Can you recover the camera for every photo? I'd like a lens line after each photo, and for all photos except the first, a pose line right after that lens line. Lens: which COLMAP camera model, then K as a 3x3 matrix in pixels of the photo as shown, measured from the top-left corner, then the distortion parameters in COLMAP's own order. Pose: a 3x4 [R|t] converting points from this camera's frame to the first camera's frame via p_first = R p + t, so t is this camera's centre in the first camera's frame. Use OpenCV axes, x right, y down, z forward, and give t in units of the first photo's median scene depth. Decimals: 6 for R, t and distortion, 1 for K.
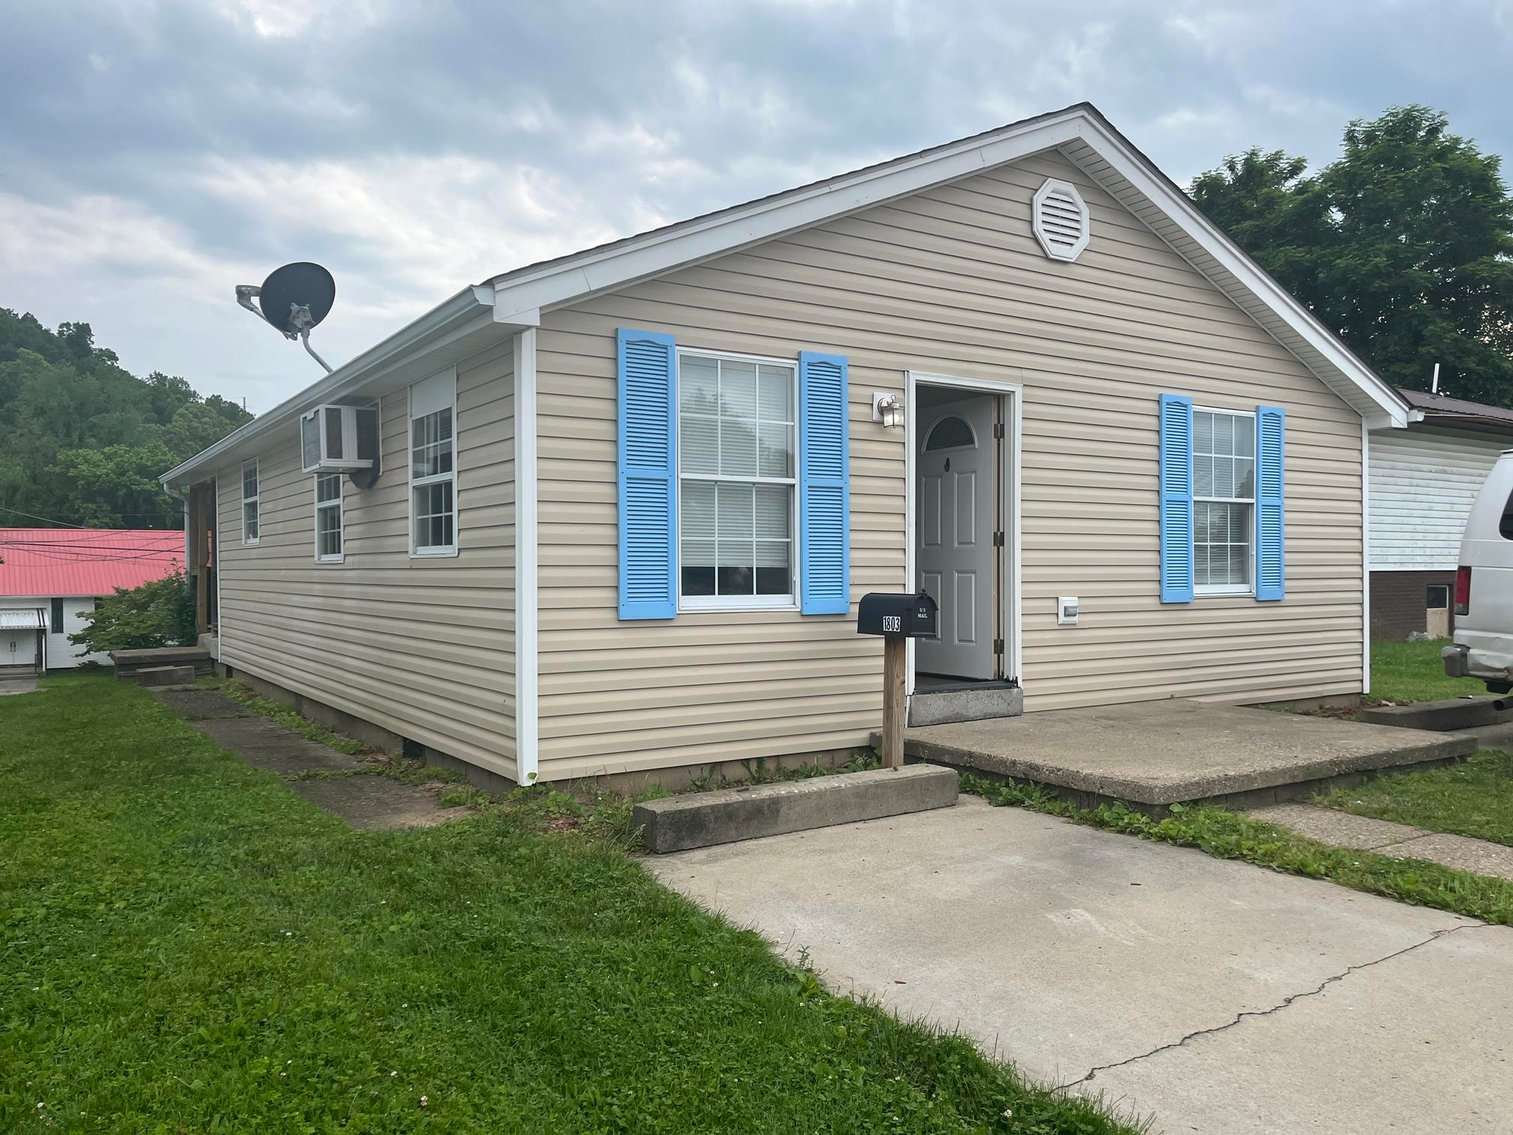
lens RADIAL K [[1156.0, 0, 706.4], [0, 1156.0, 578.9], [0, 0, 1]] dist [0.076061, -0.094578]
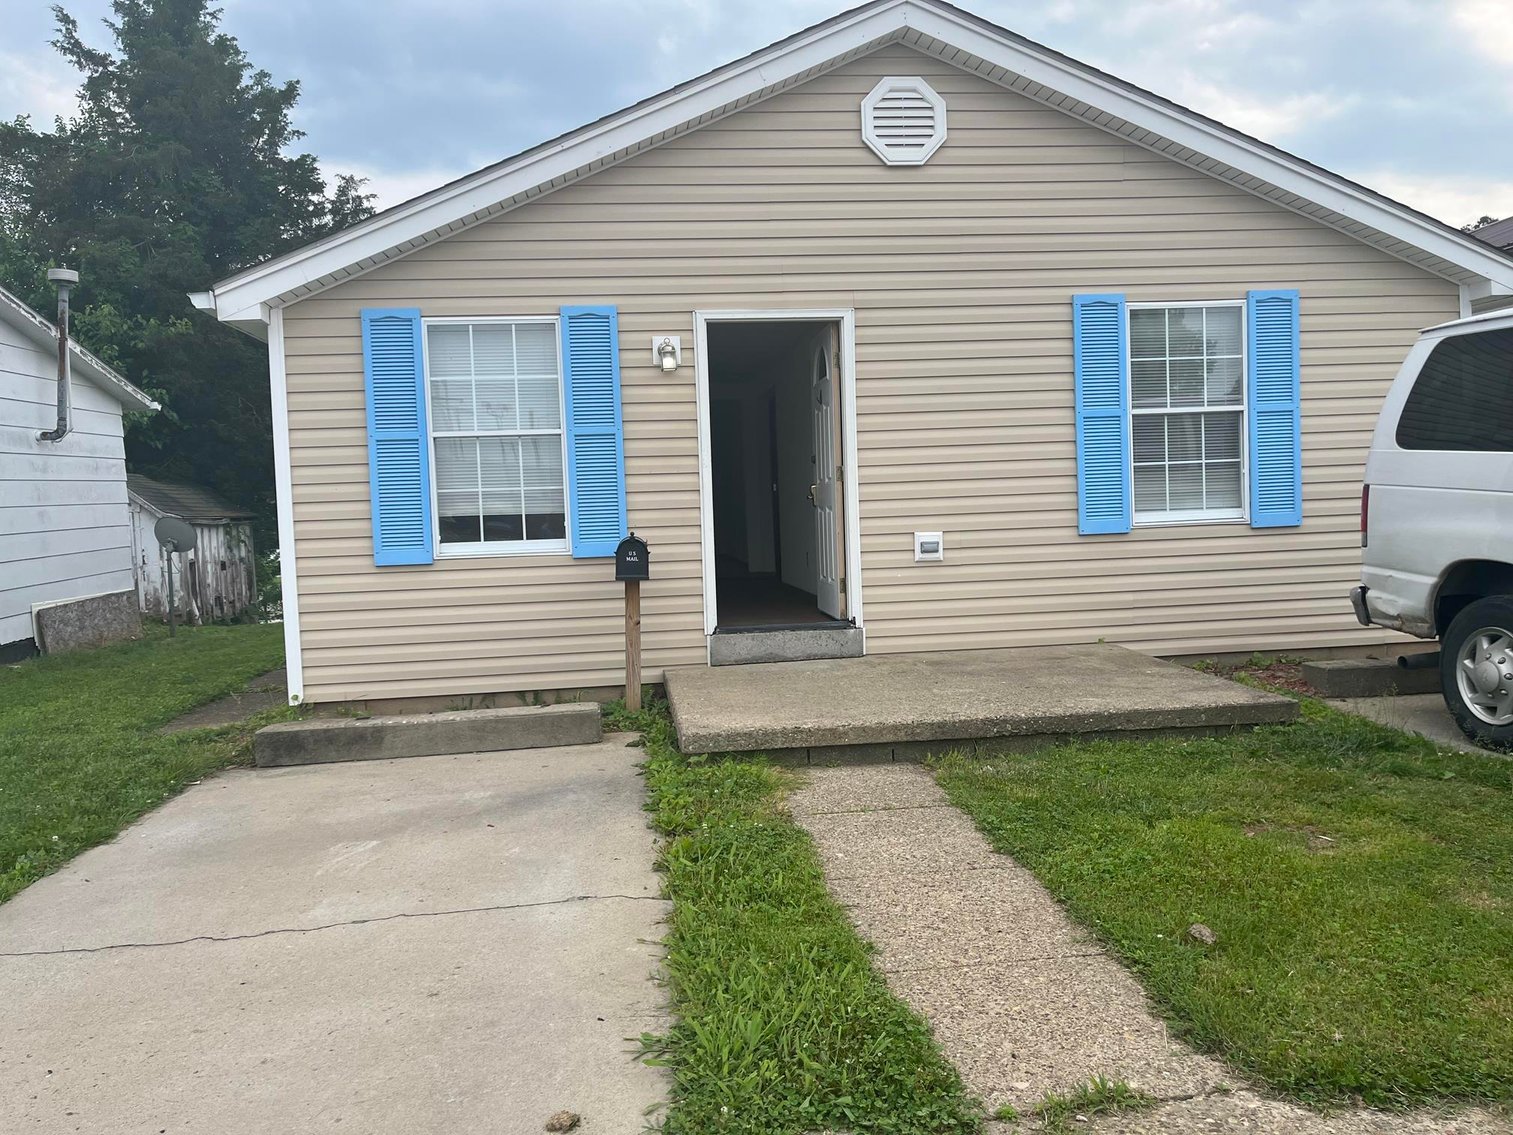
lens RADIAL K [[1156.0, 0, 750.5], [0, 1156.0, 564.0], [0, 0, 1]] dist [0.076061, -0.094578]
pose [[0.892010, -0.004897, -0.451988, 0.689320], [0.031493, 0.998185, 0.051336, -0.012326], [0.450916, -0.060027, 0.890545, 0.125606]]
